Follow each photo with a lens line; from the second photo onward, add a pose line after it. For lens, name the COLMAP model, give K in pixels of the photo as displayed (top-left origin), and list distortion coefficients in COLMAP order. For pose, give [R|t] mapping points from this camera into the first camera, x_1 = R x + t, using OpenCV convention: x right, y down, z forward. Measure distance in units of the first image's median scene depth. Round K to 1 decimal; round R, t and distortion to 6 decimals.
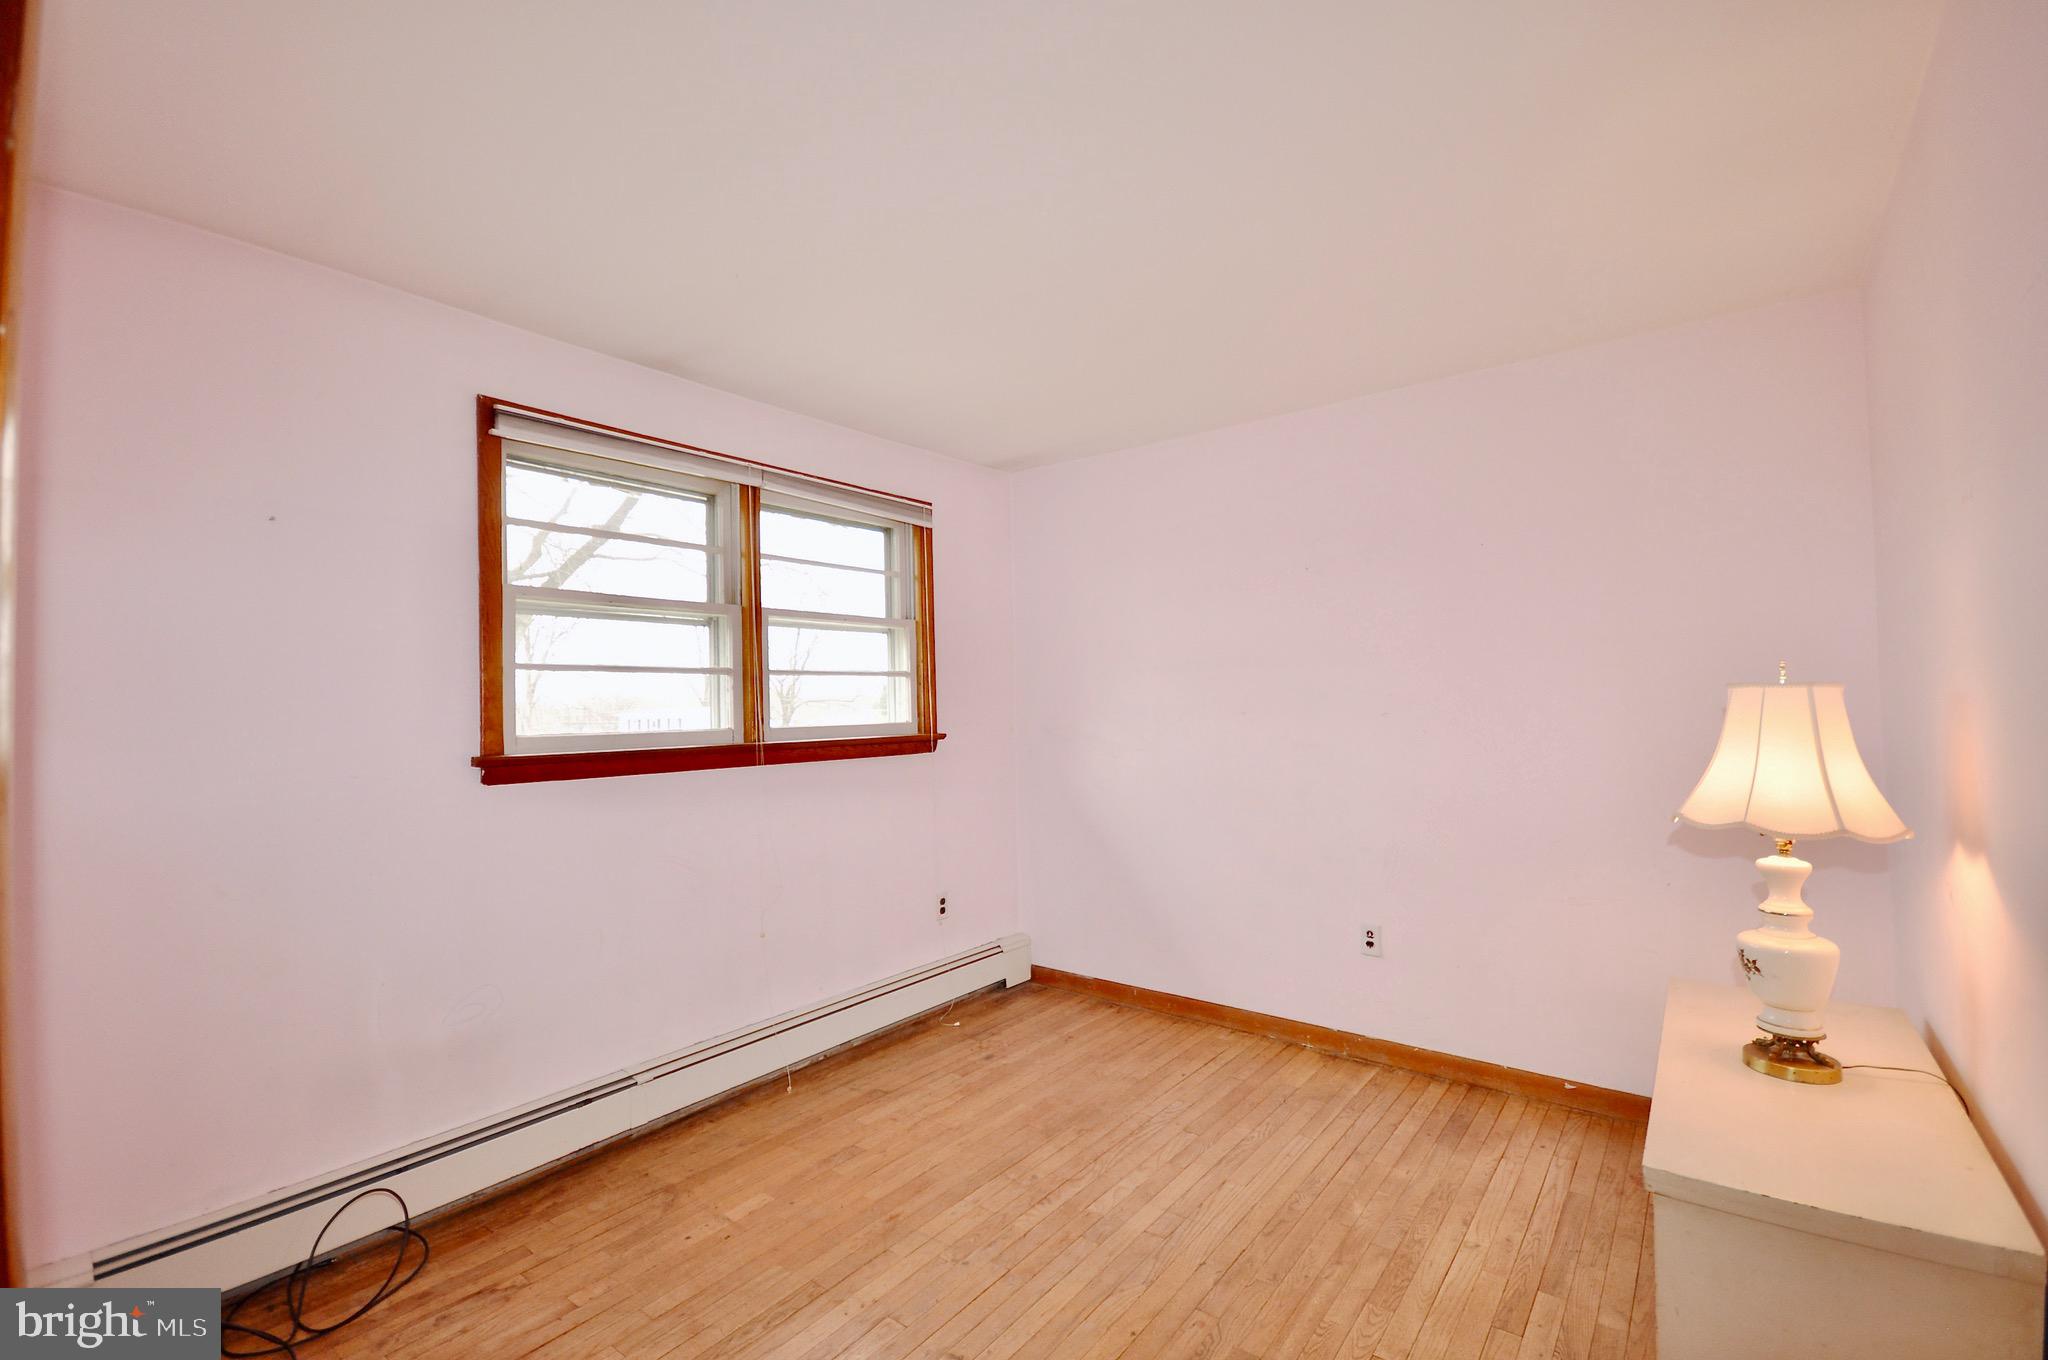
lens RADIAL K [[896.6, 0, 1021.8], [0, 896.6, 683.5], [0, 0, 1]] dist [0.012527, -0.011017]
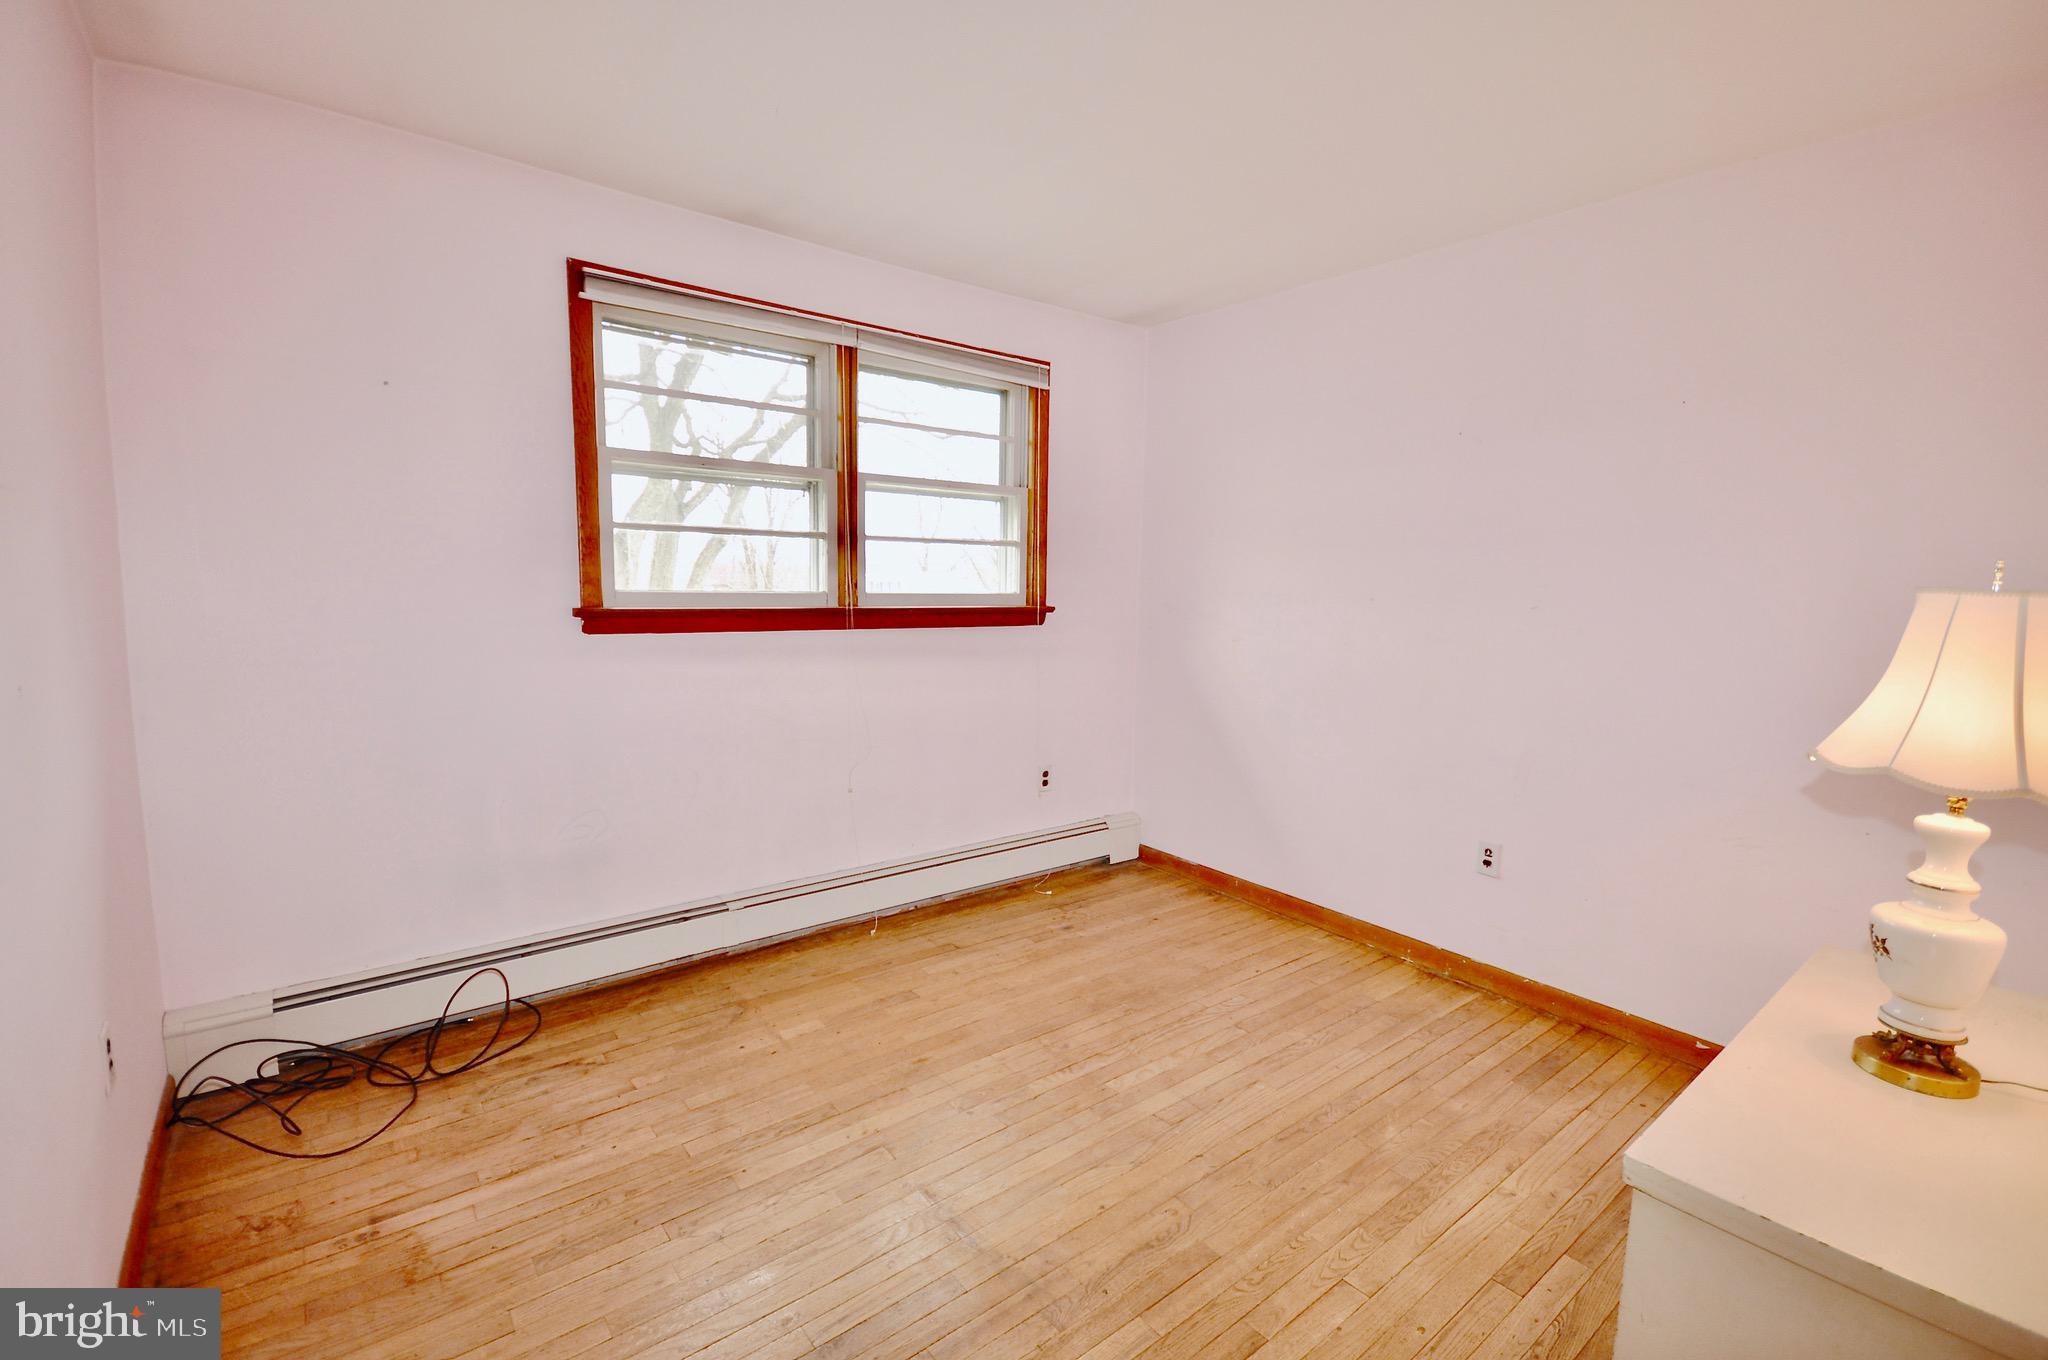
lens RADIAL K [[896.6, 0, 1021.8], [0, 896.6, 683.5], [0, 0, 1]] dist [0.012527, -0.011017]
pose [[0.970553, 0.066190, -0.231617, 0.175493], [-0.033061, 0.989011, 0.144098, -0.002724], [0.238610, -0.132197, 0.962076, 0.062405]]
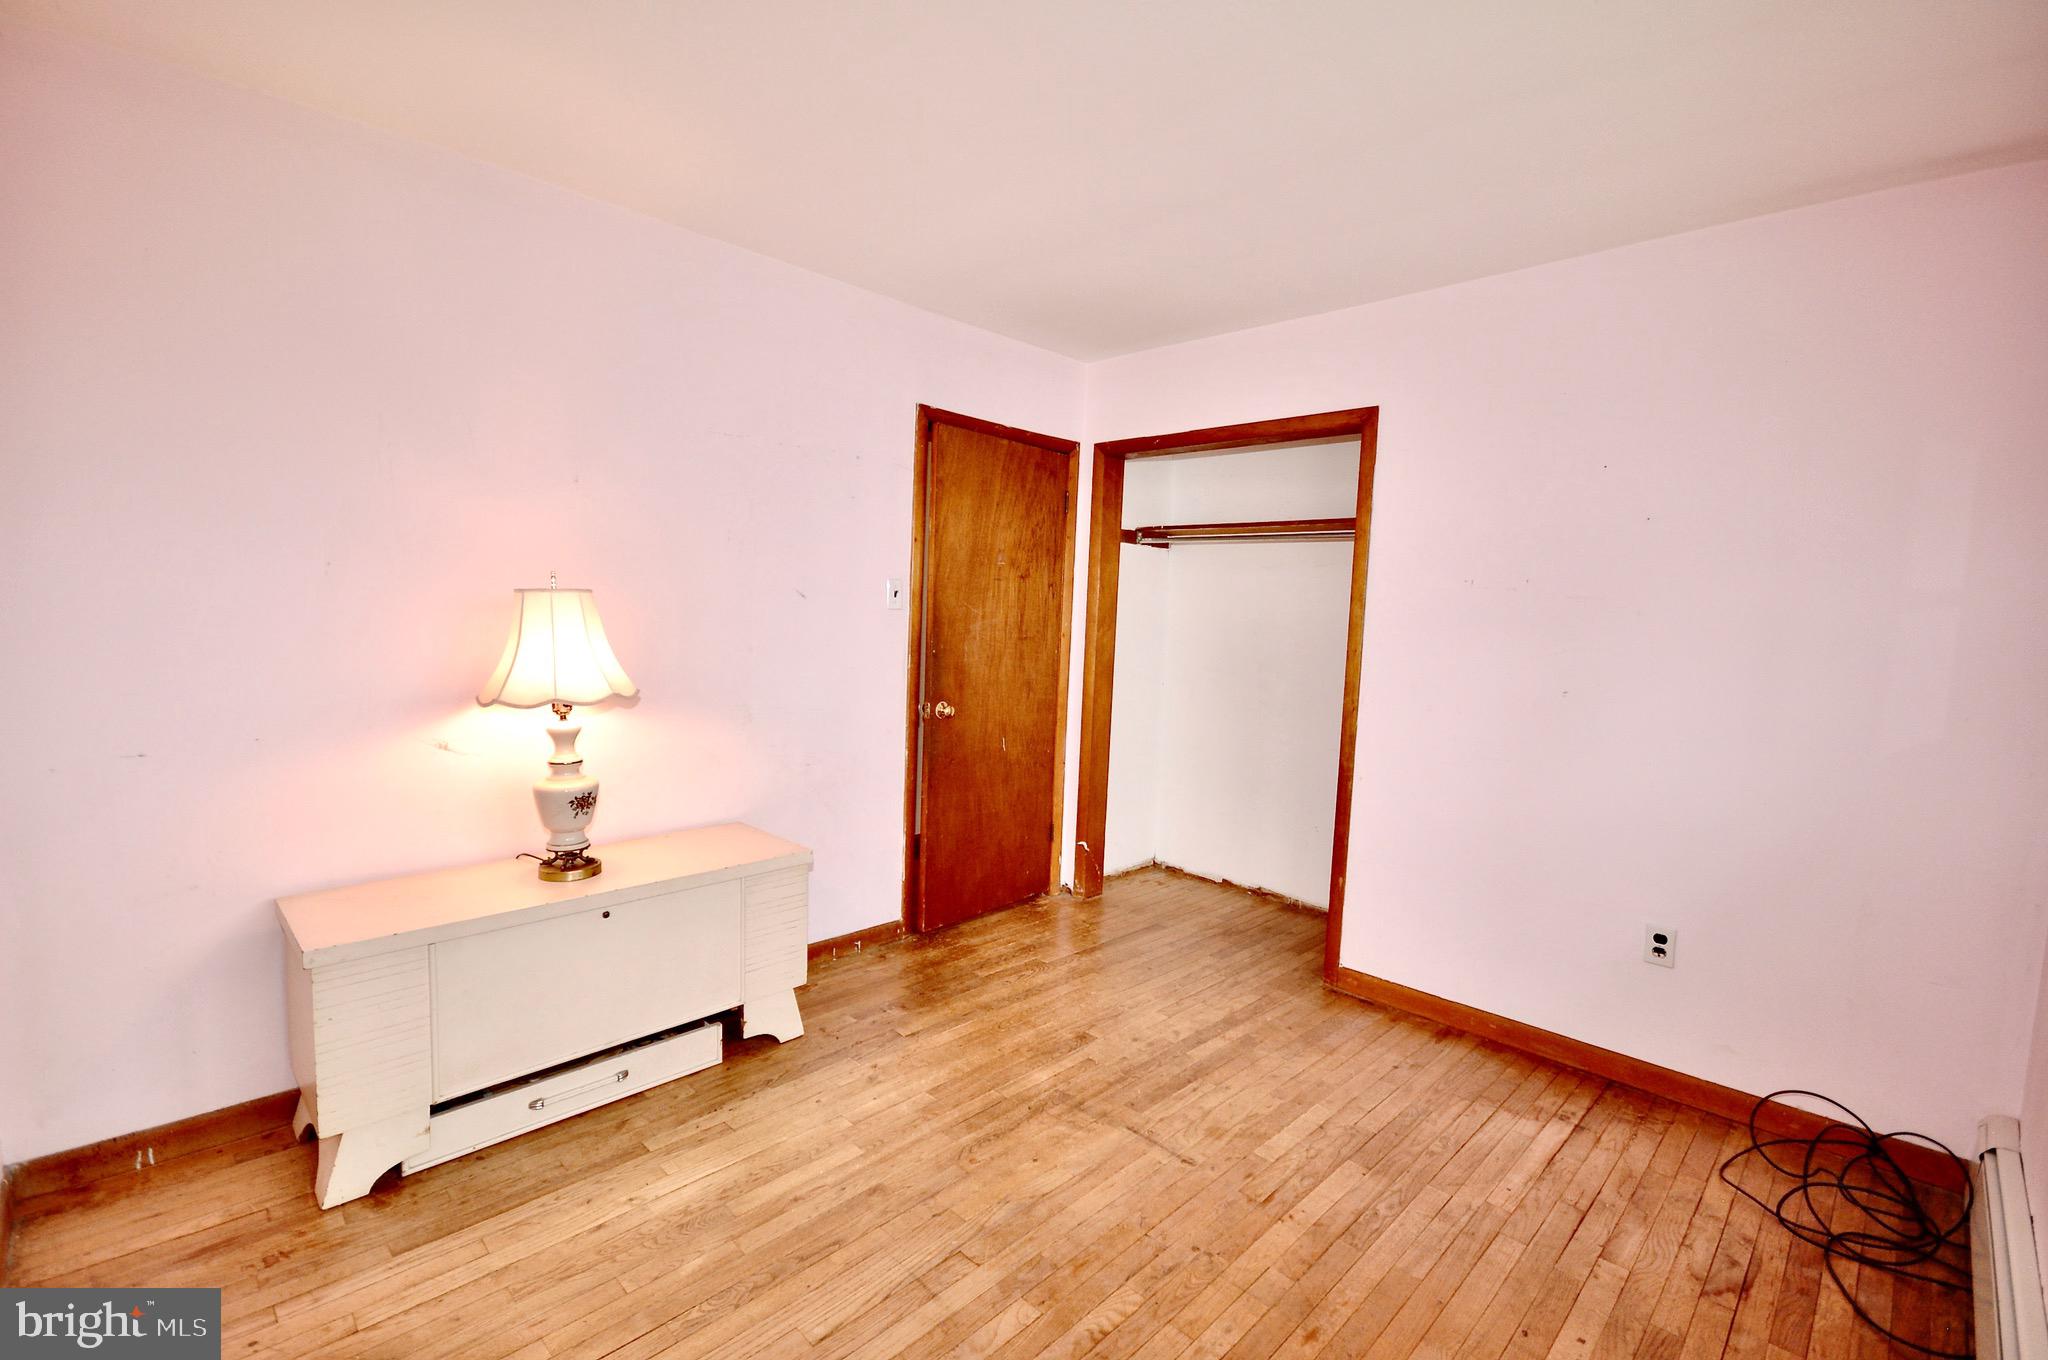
lens RADIAL K [[896.6, 0, 1021.8], [0, 896.6, 683.5], [0, 0, 1]] dist [0.012527, -0.011017]
pose [[-0.991843, -0.028547, 0.124226, 0.011513], [-0.021650, 0.998166, 0.056525, 0.034948], [-0.125612, 0.053374, -0.990643, 1.601402]]
